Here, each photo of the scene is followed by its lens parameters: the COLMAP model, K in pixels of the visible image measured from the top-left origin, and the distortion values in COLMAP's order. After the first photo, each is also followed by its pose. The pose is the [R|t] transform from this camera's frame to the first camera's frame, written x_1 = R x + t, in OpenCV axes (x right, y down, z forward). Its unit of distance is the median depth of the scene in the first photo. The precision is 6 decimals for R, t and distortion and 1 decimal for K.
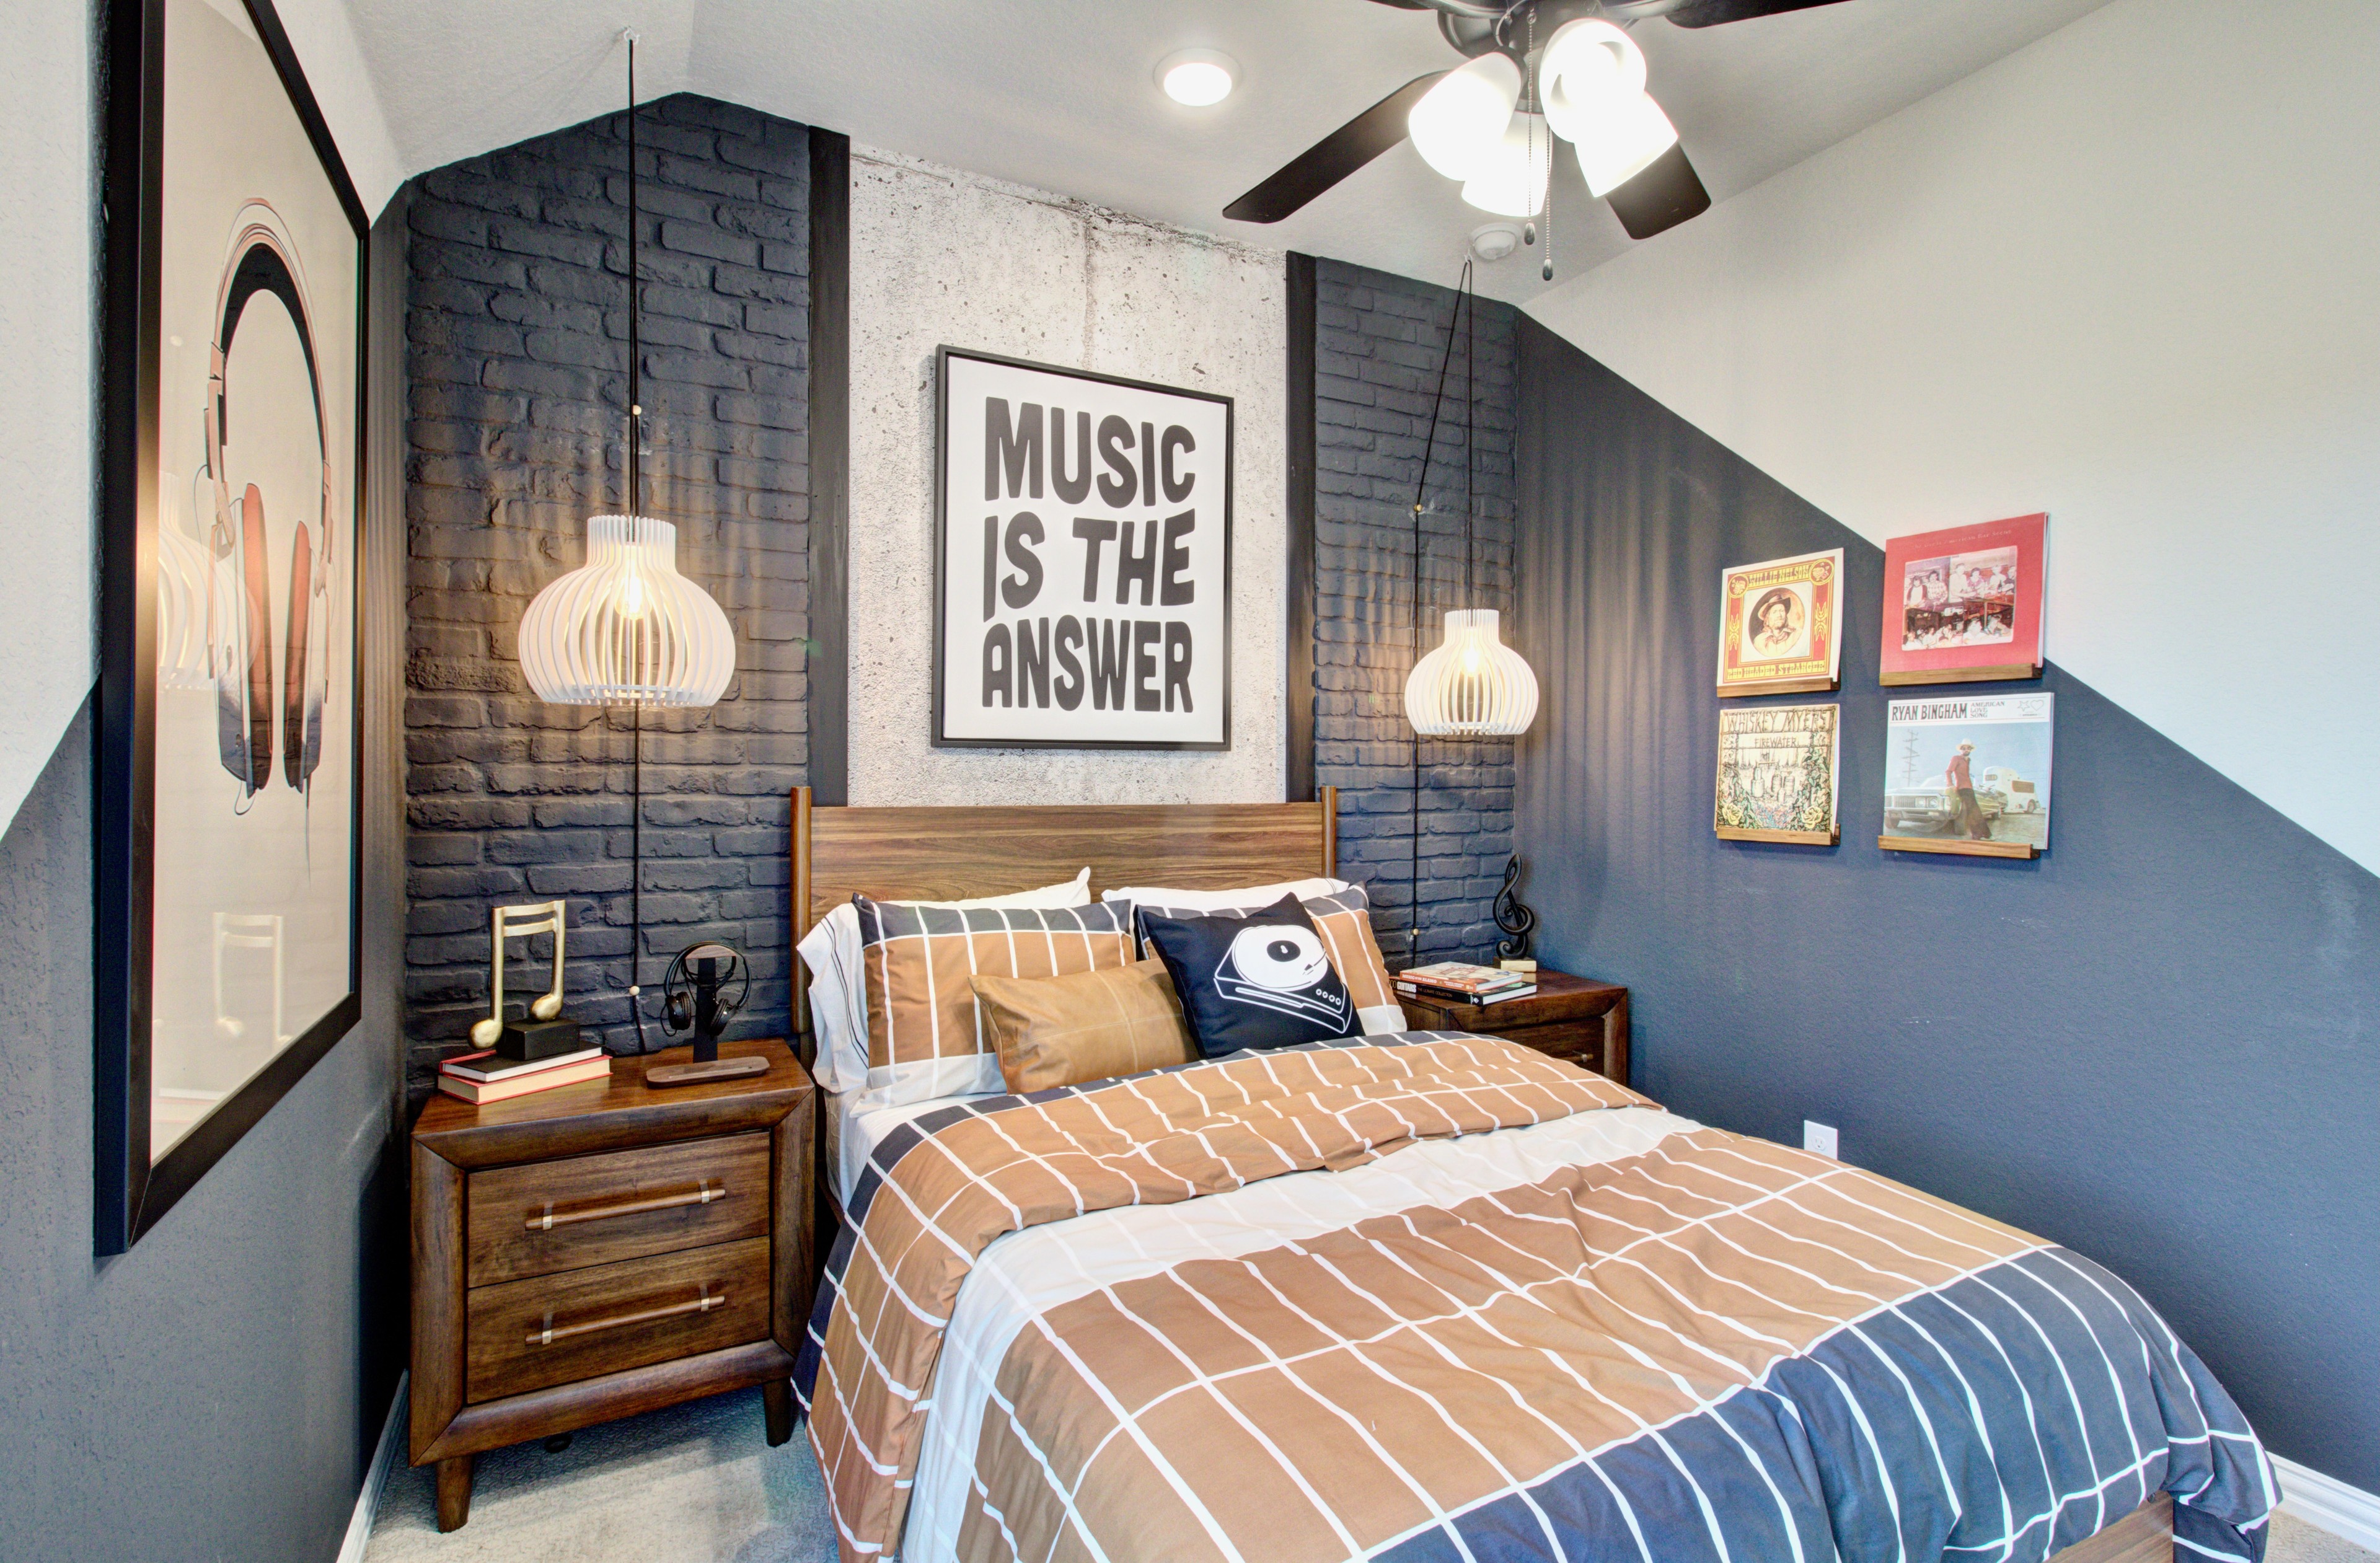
lens RADIAL K [[1088.1, 0, 1178.1], [0, 1088.1, 776.6], [0, 0, 1]] dist [-0.062949, 0.040926]
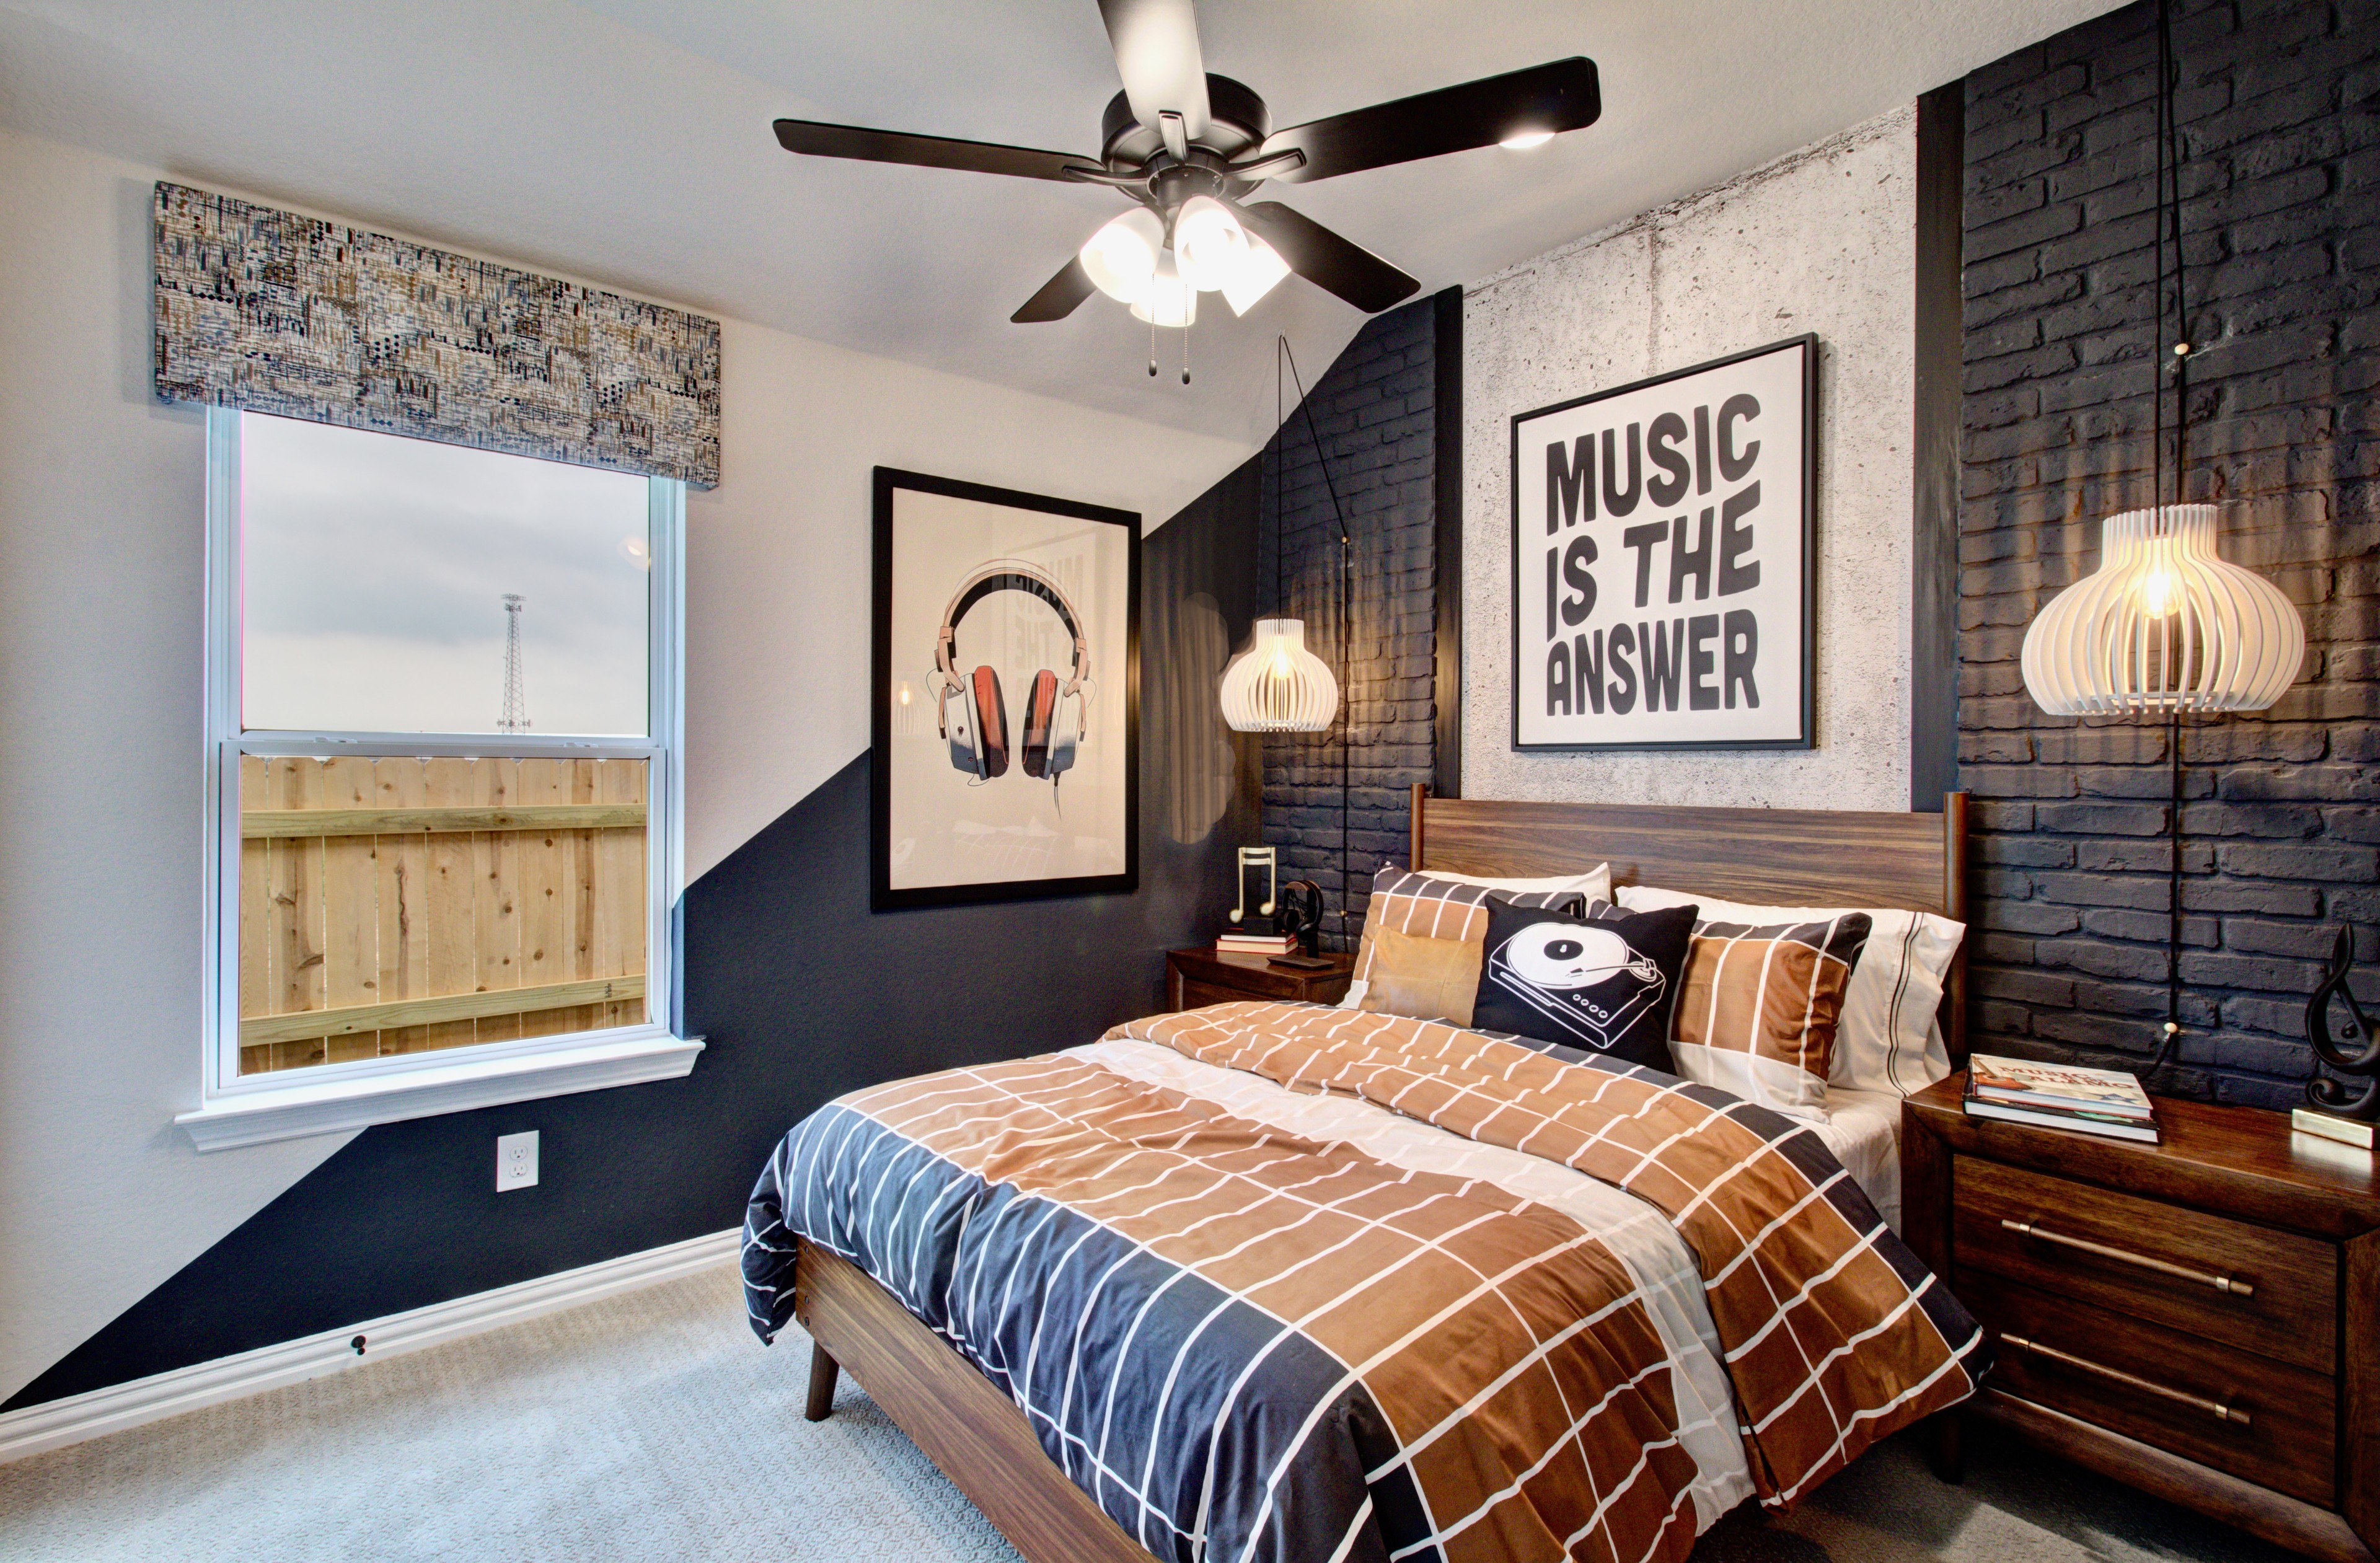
lens RADIAL K [[1088.1, 0, 1178.1], [0, 1088.1, 776.6], [0, 0, 1]] dist [-0.062949, 0.040926]
pose [[0.215159, 0.005092, -0.976566, 0.818461], [-0.003742, 0.999983, 0.004390, -0.003615], [0.976572, 0.002710, 0.215175, 0.356826]]
